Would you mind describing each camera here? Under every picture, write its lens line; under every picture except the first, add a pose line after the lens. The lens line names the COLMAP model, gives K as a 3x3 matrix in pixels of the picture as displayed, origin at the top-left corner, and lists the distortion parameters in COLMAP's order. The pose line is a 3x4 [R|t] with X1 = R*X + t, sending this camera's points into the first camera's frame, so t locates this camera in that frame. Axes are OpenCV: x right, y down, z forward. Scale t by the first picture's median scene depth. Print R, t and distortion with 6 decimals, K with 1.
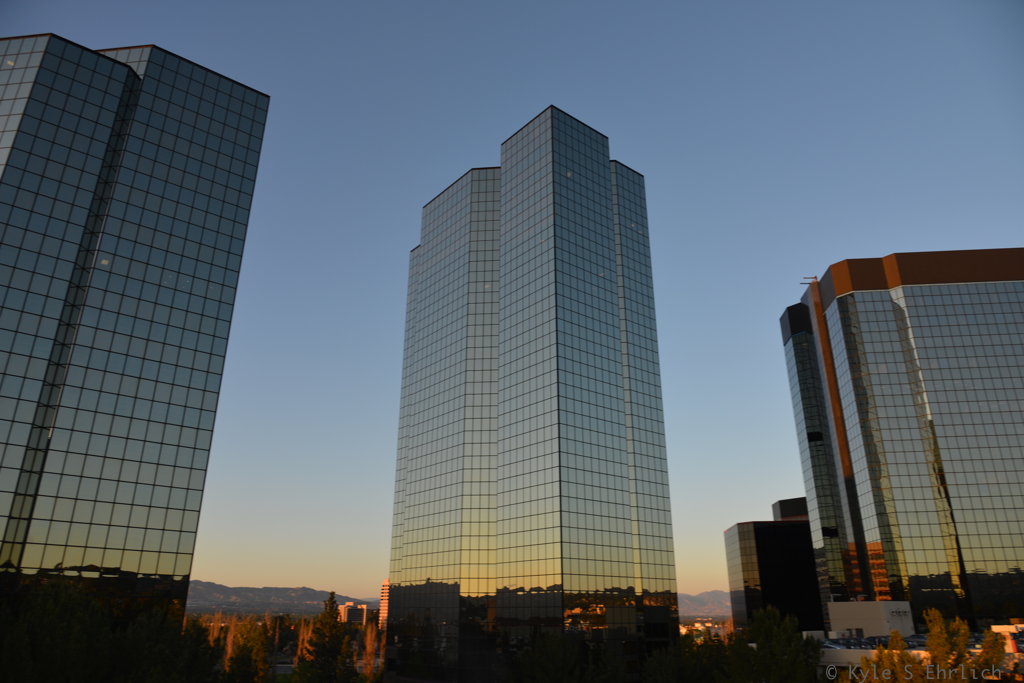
lens RADIAL K [[699.4, 0, 507.4], [0, 699.4, 340.8], [0, 0, 1]] dist [-0.038606, 0.004111]
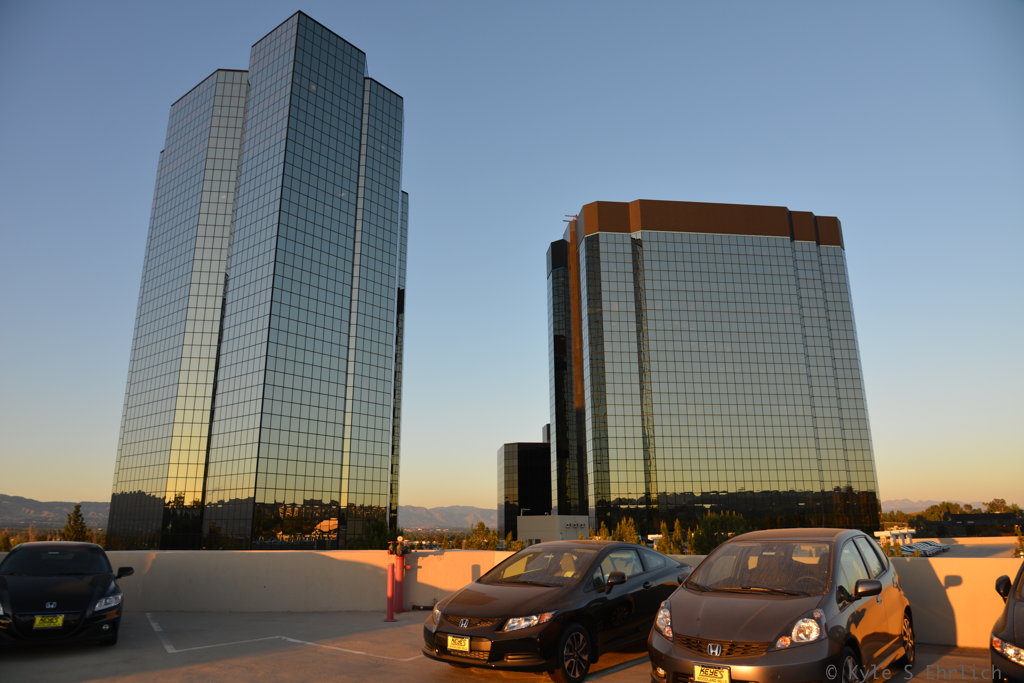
lens RADIAL K [[699.4, 0, 509.2], [0, 699.4, 341.3], [0, 0, 1]] dist [-0.038606, 0.004111]
pose [[0.975675, 0.047530, 0.214008, 0.148446], [-0.071474, 0.991840, 0.105570, -0.009035], [-0.207244, -0.118298, 0.971110, -0.029186]]
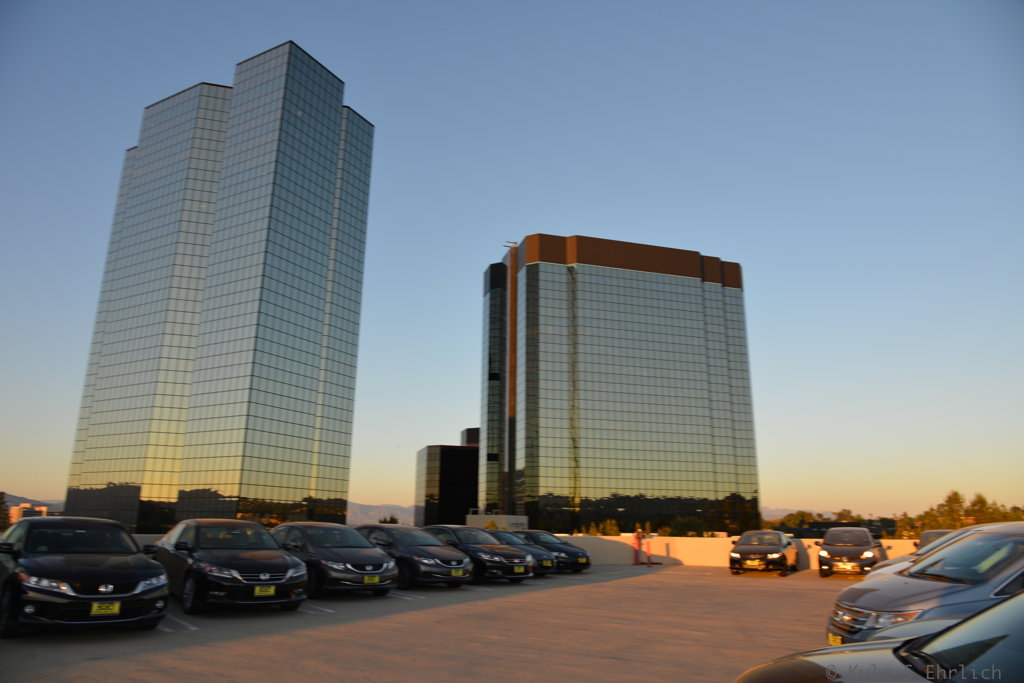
lens RADIAL K [[699.4, 0, 510.8], [0, 699.4, 343.4], [0, 0, 1]] dist [-0.038606, 0.004111]
pose [[0.924381, 0.105690, 0.366536, 0.033457], [-0.149487, 0.984365, 0.093159, -0.039223], [-0.350960, -0.140907, 0.925728, -0.107336]]
